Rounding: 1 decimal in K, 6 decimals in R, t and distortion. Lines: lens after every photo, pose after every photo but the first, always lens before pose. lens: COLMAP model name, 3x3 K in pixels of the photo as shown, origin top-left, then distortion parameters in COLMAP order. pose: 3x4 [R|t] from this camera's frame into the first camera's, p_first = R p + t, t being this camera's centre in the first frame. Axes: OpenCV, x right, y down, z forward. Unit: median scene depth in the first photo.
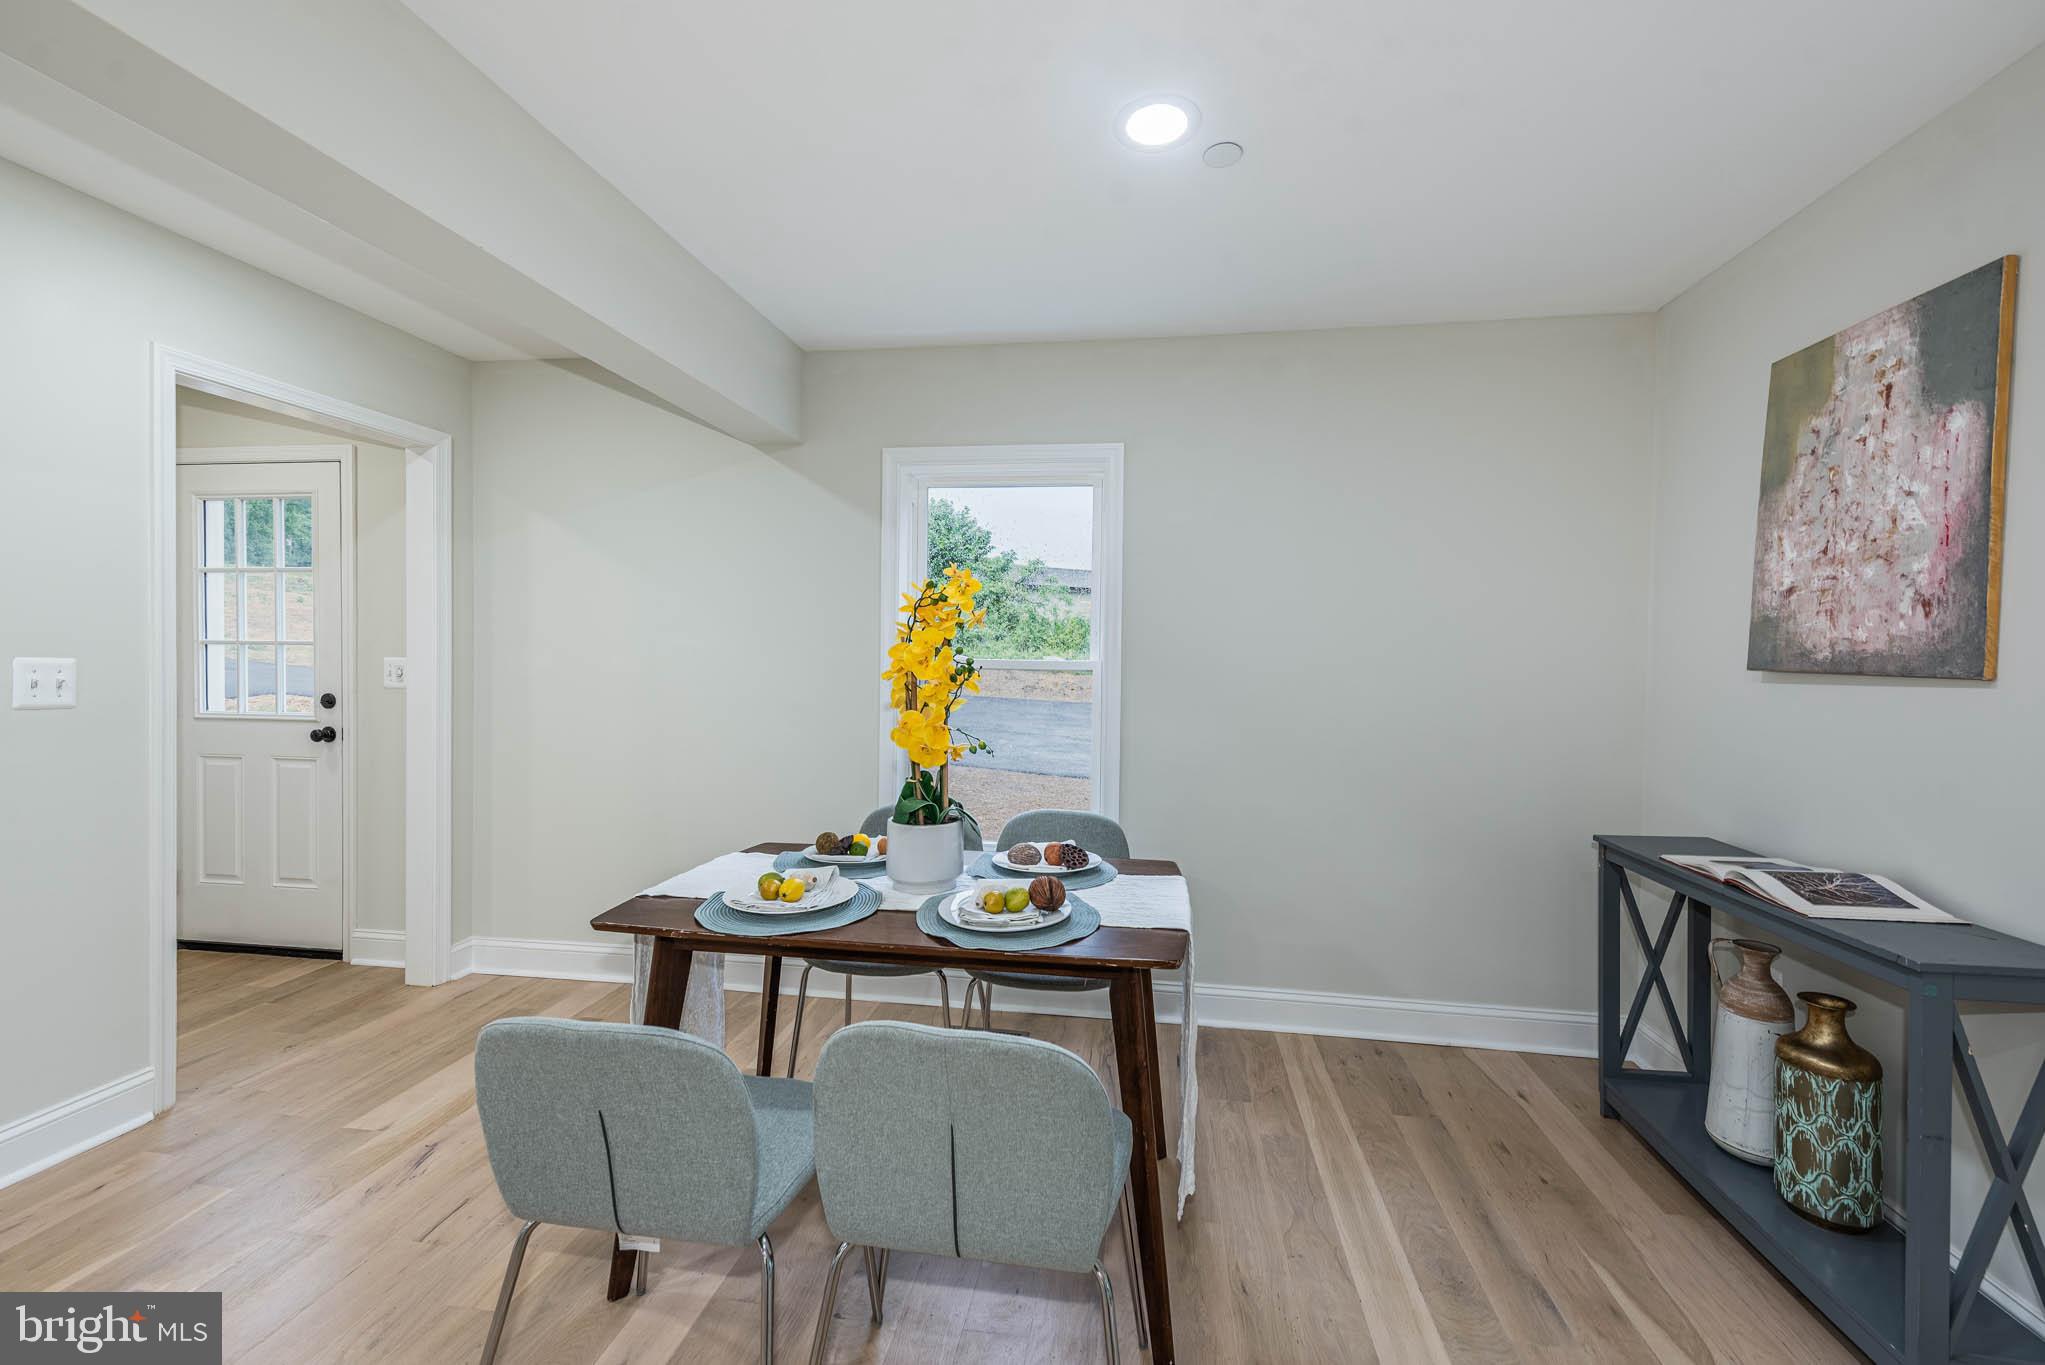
lens RADIAL K [[833.5, 0, 1042.3], [0, 833.5, 671.1], [0, 0, 1]] dist [0.009307, -0.000200]
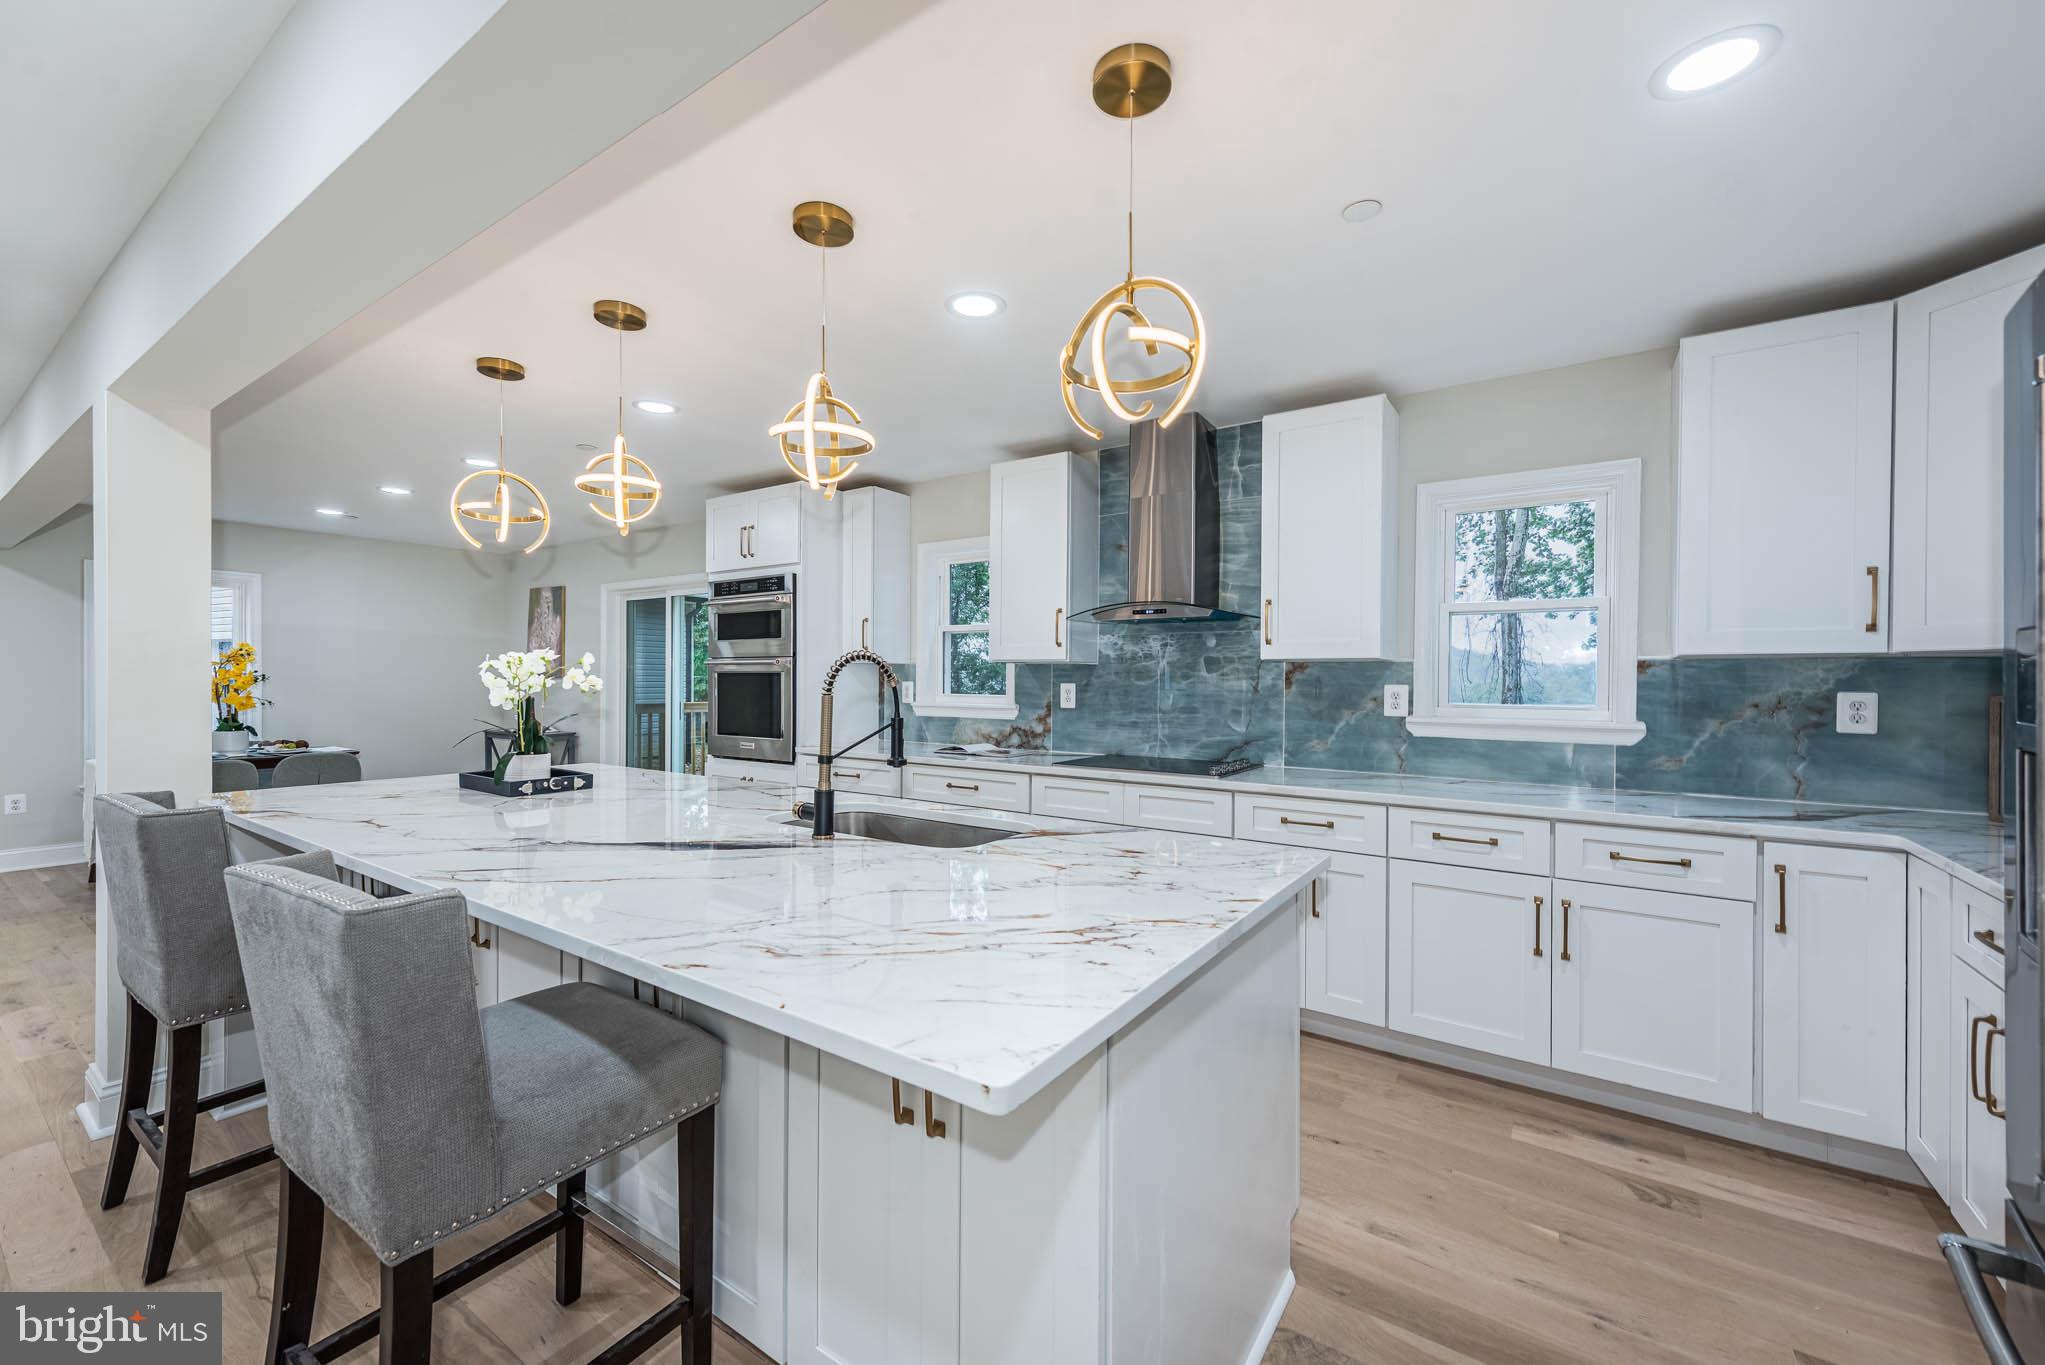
lens RADIAL K [[821.4, 0, 1011.5], [0, 821.4, 682.2], [0, 0, 1]] dist [0.010703, -0.000794]
pose [[0.461853, -0.014189, 0.886843, -1.459390], [0.014702, 0.999857, 0.008340, 0.027812], [-0.886835, 0.009186, 0.461996, -2.748924]]
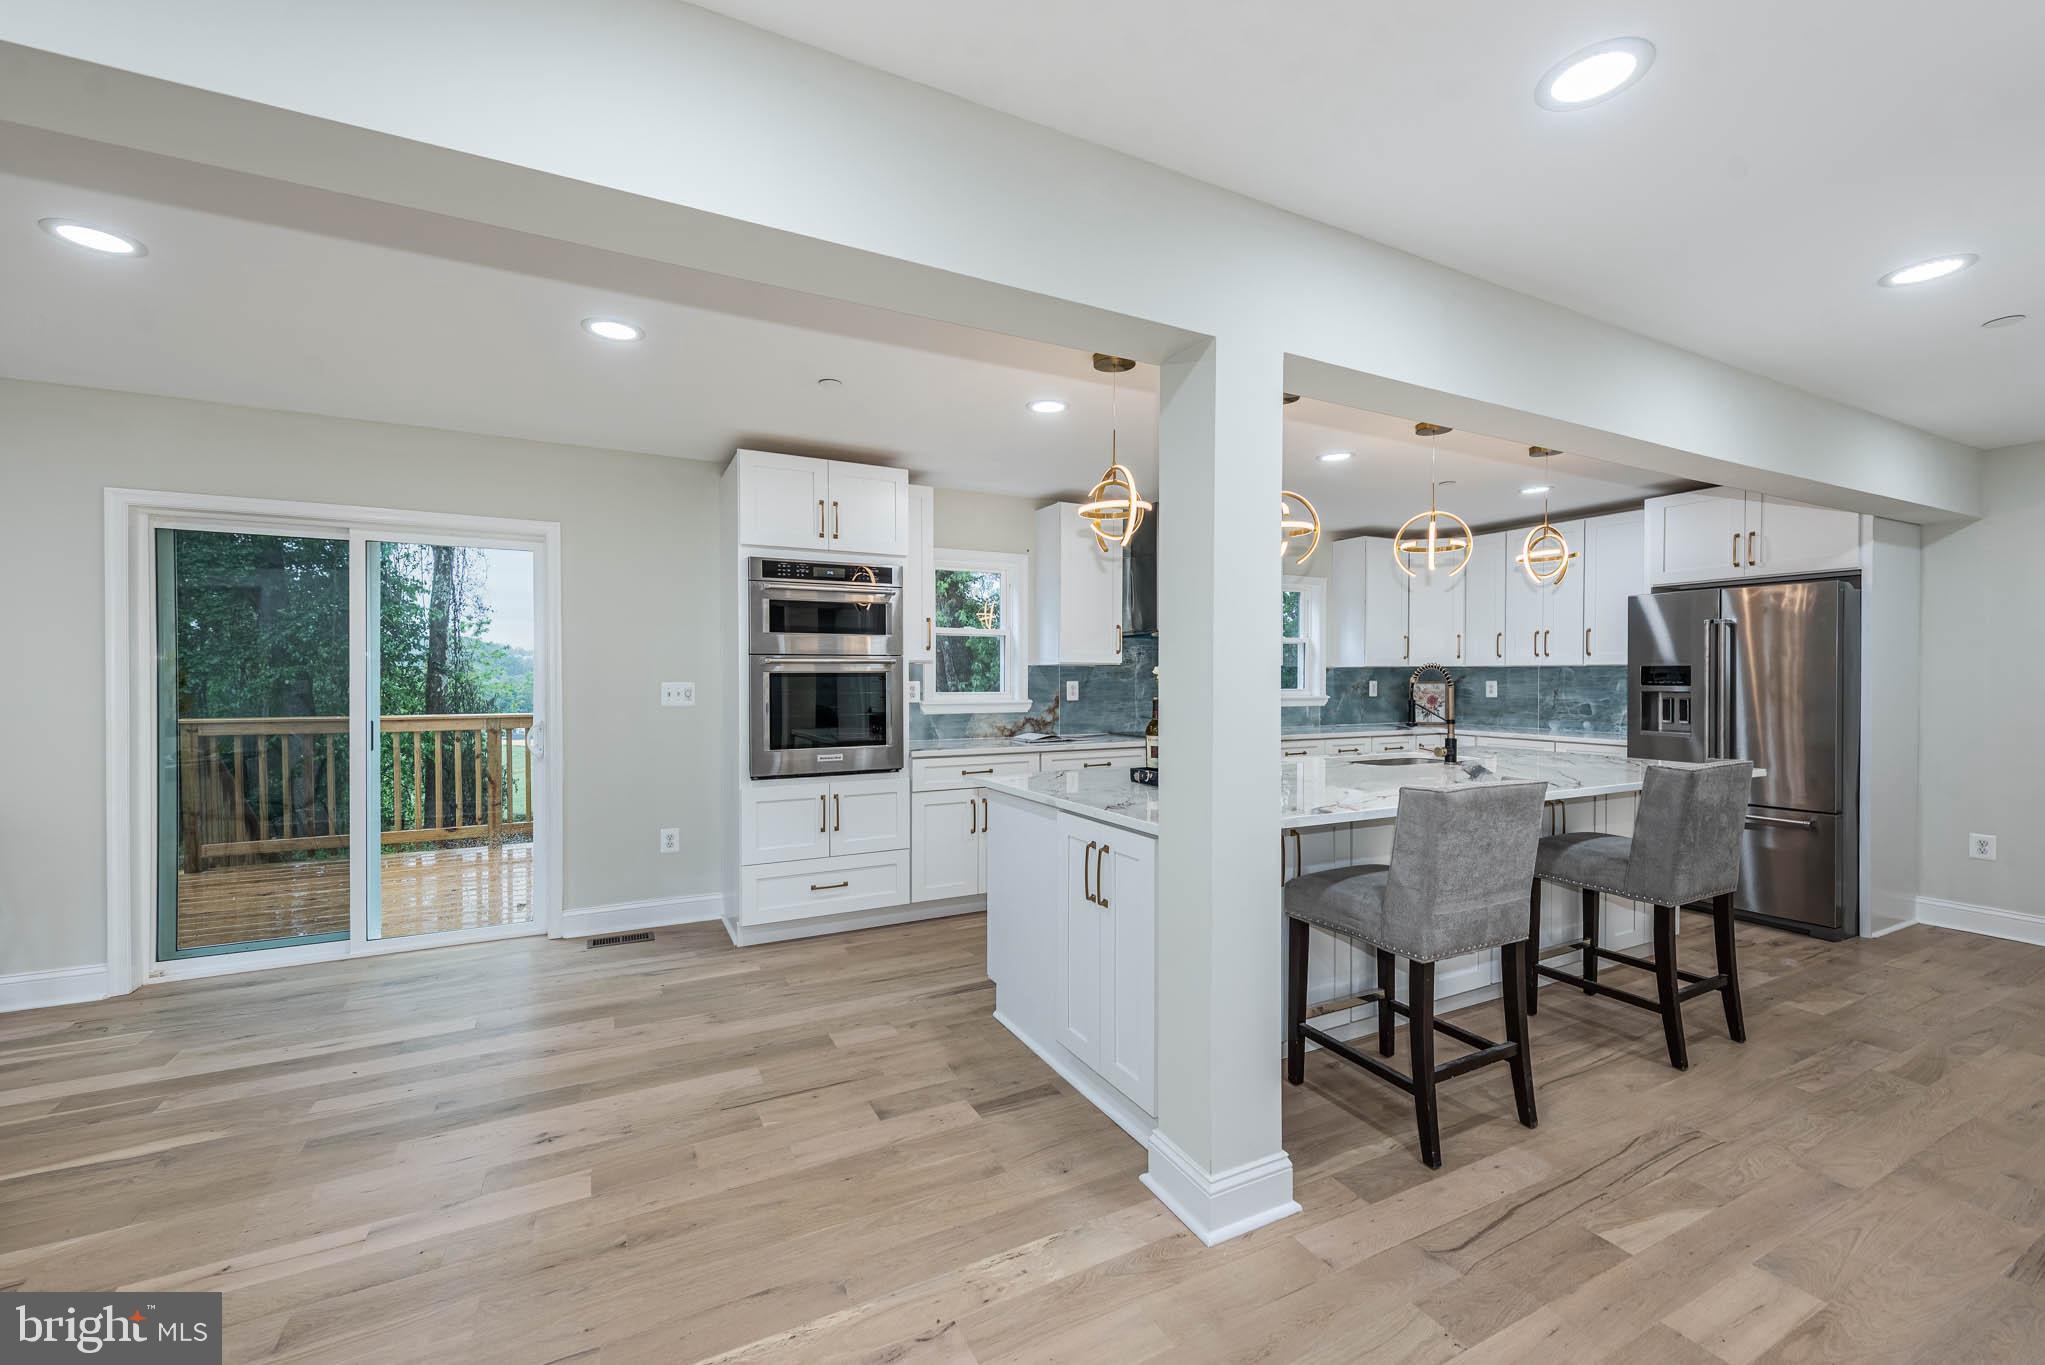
lens RADIAL K [[821.4, 0, 1011.5], [0, 821.4, 682.2], [0, 0, 1]] dist [0.010703, -0.000794]
pose [[-0.570294, -0.019145, 0.821217, -1.636859], [0.005727, 0.999611, 0.027282, -0.023495], [-0.821421, 0.020262, -0.569963, -0.046915]]
